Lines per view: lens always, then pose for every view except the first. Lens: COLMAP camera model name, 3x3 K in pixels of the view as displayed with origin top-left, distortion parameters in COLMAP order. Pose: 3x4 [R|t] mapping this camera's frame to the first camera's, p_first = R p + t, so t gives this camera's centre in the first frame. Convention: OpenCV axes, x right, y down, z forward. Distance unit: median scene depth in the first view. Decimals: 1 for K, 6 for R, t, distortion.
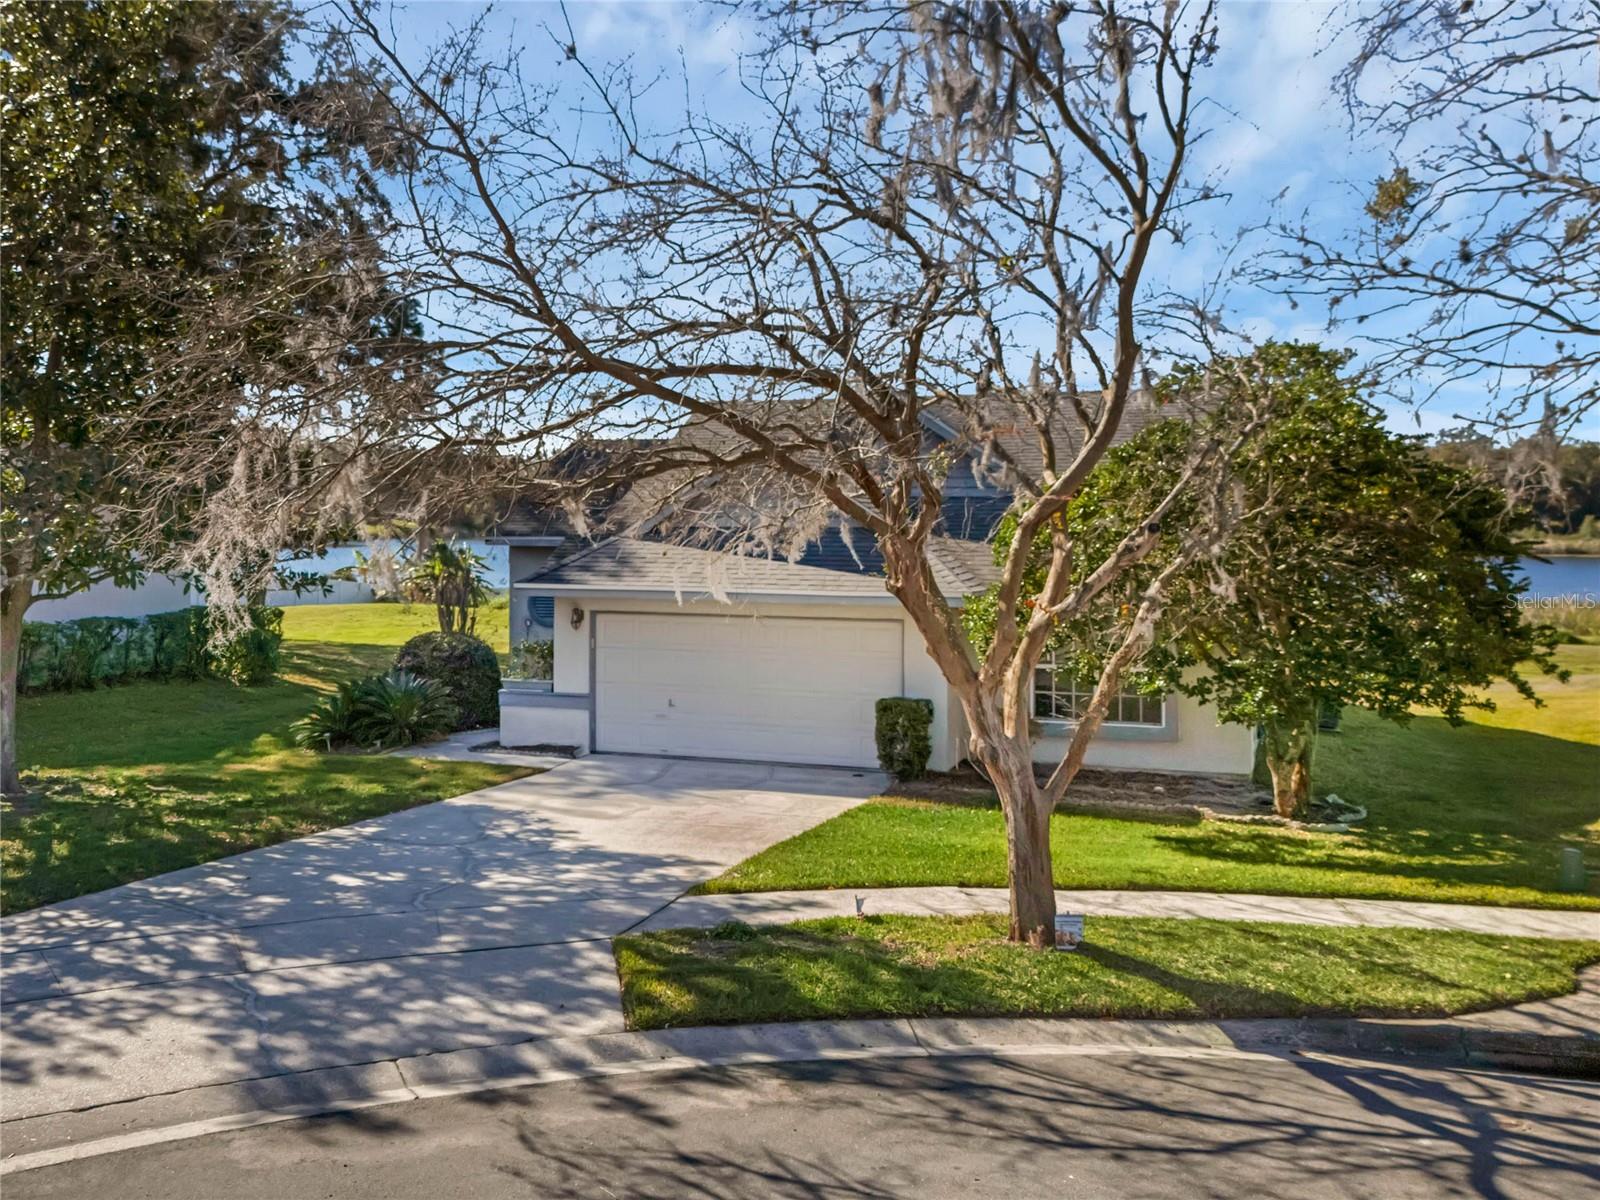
lens RADIAL K [[1604.4, 0, 700.3], [0, 1604.4, 599.6], [0, 0, 1]] dist [0.036908, 0.006674]
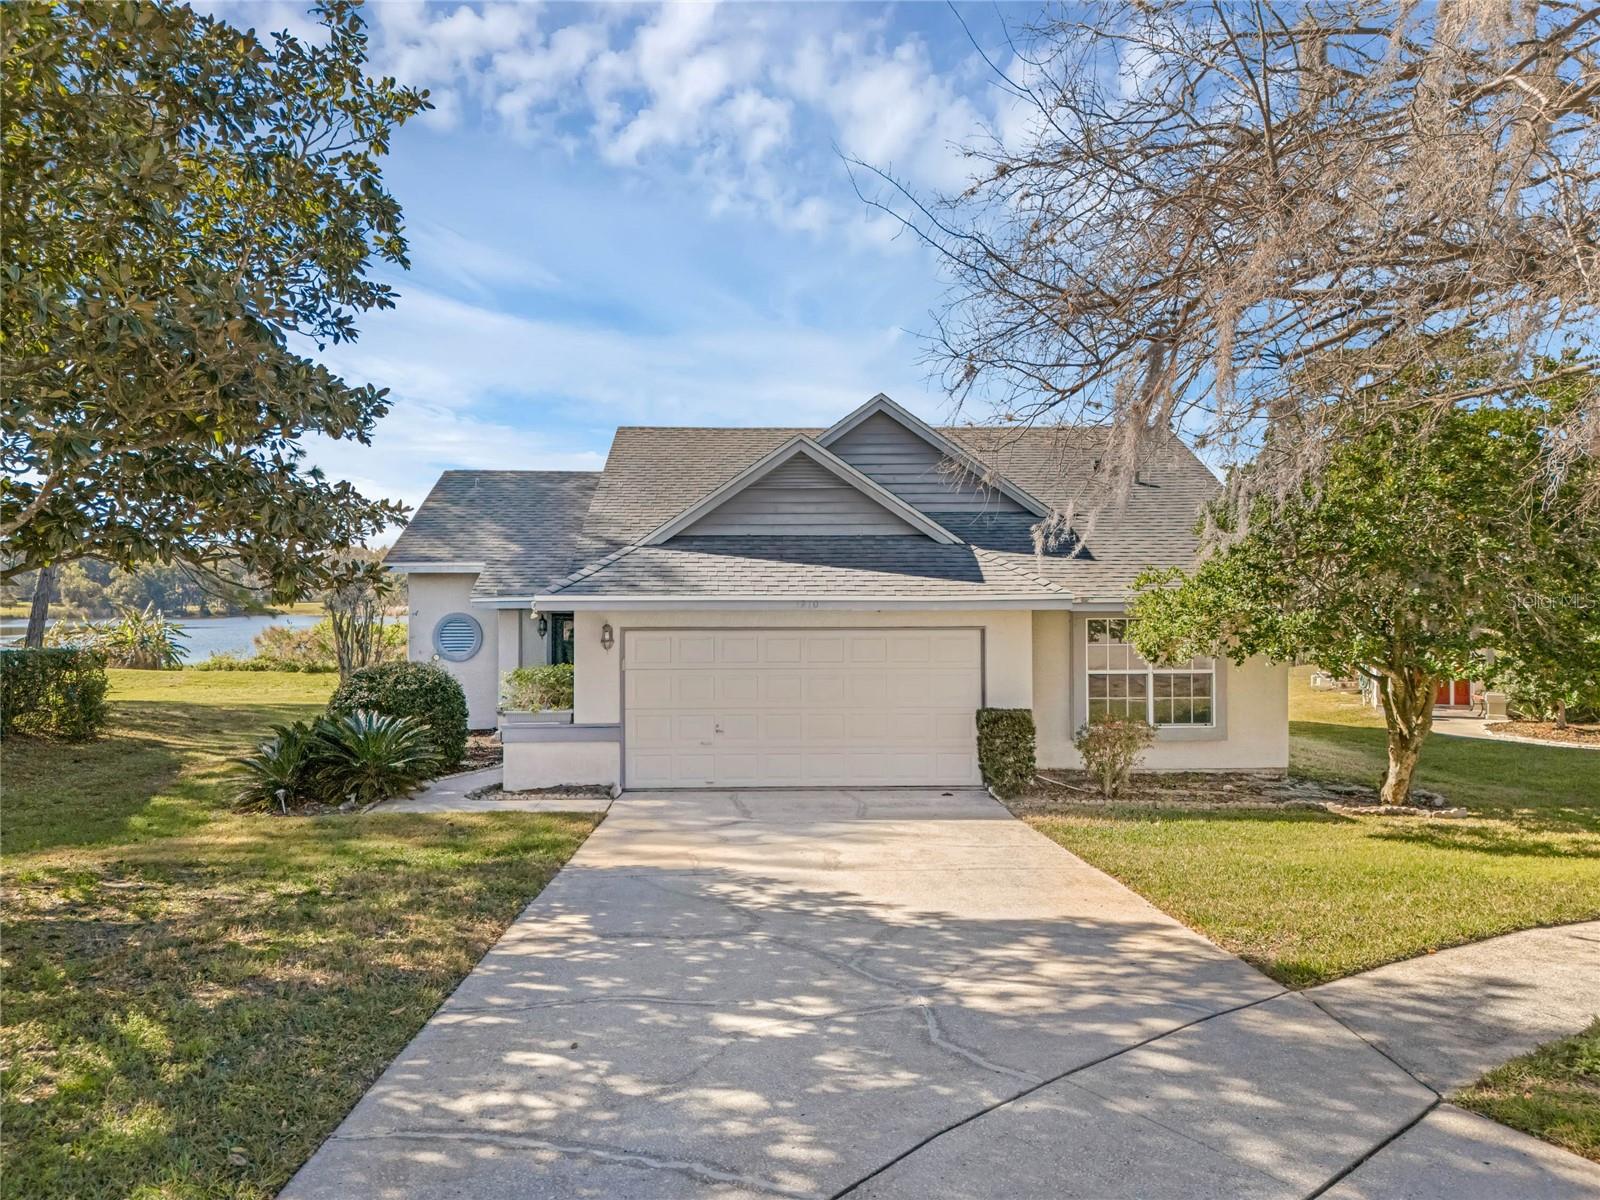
lens RADIAL K [[1228.6, 0, 800.0], [0, 1228.6, 600.0], [0, 0, 1]] dist [0.027191, -0.010967]
pose [[0.930760, -0.012363, 0.365422, -0.221657], [0.029773, 0.998672, -0.042047, 0.022785], [-0.364417, 0.050015, 0.929892, 0.341946]]
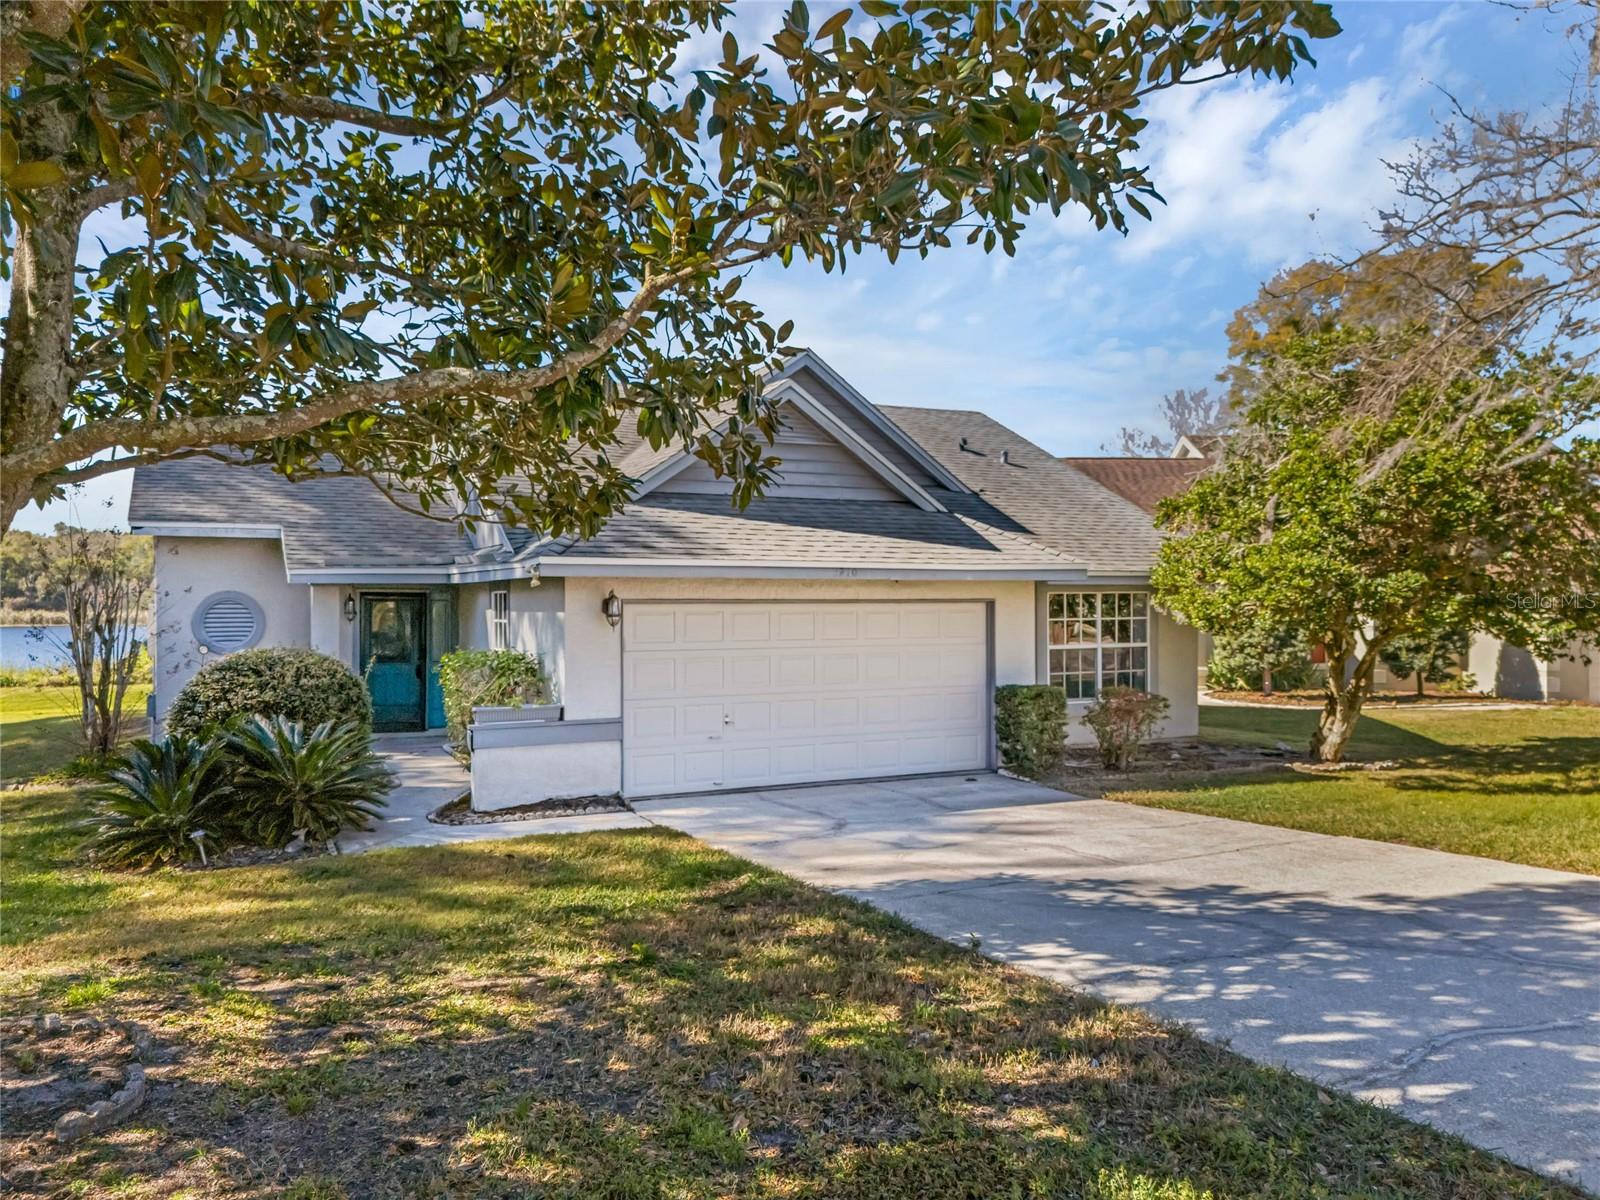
lens RADIAL K [[1228.6, 0, 800.0], [0, 1228.6, 600.0], [0, 0, 1]] dist [0.027191, -0.010967]
pose [[0.696550, -0.014297, 0.717366, -0.402761], [0.048526, 0.998451, -0.027219, 0.025409], [-0.715866, 0.053771, 0.696165, 0.565244]]
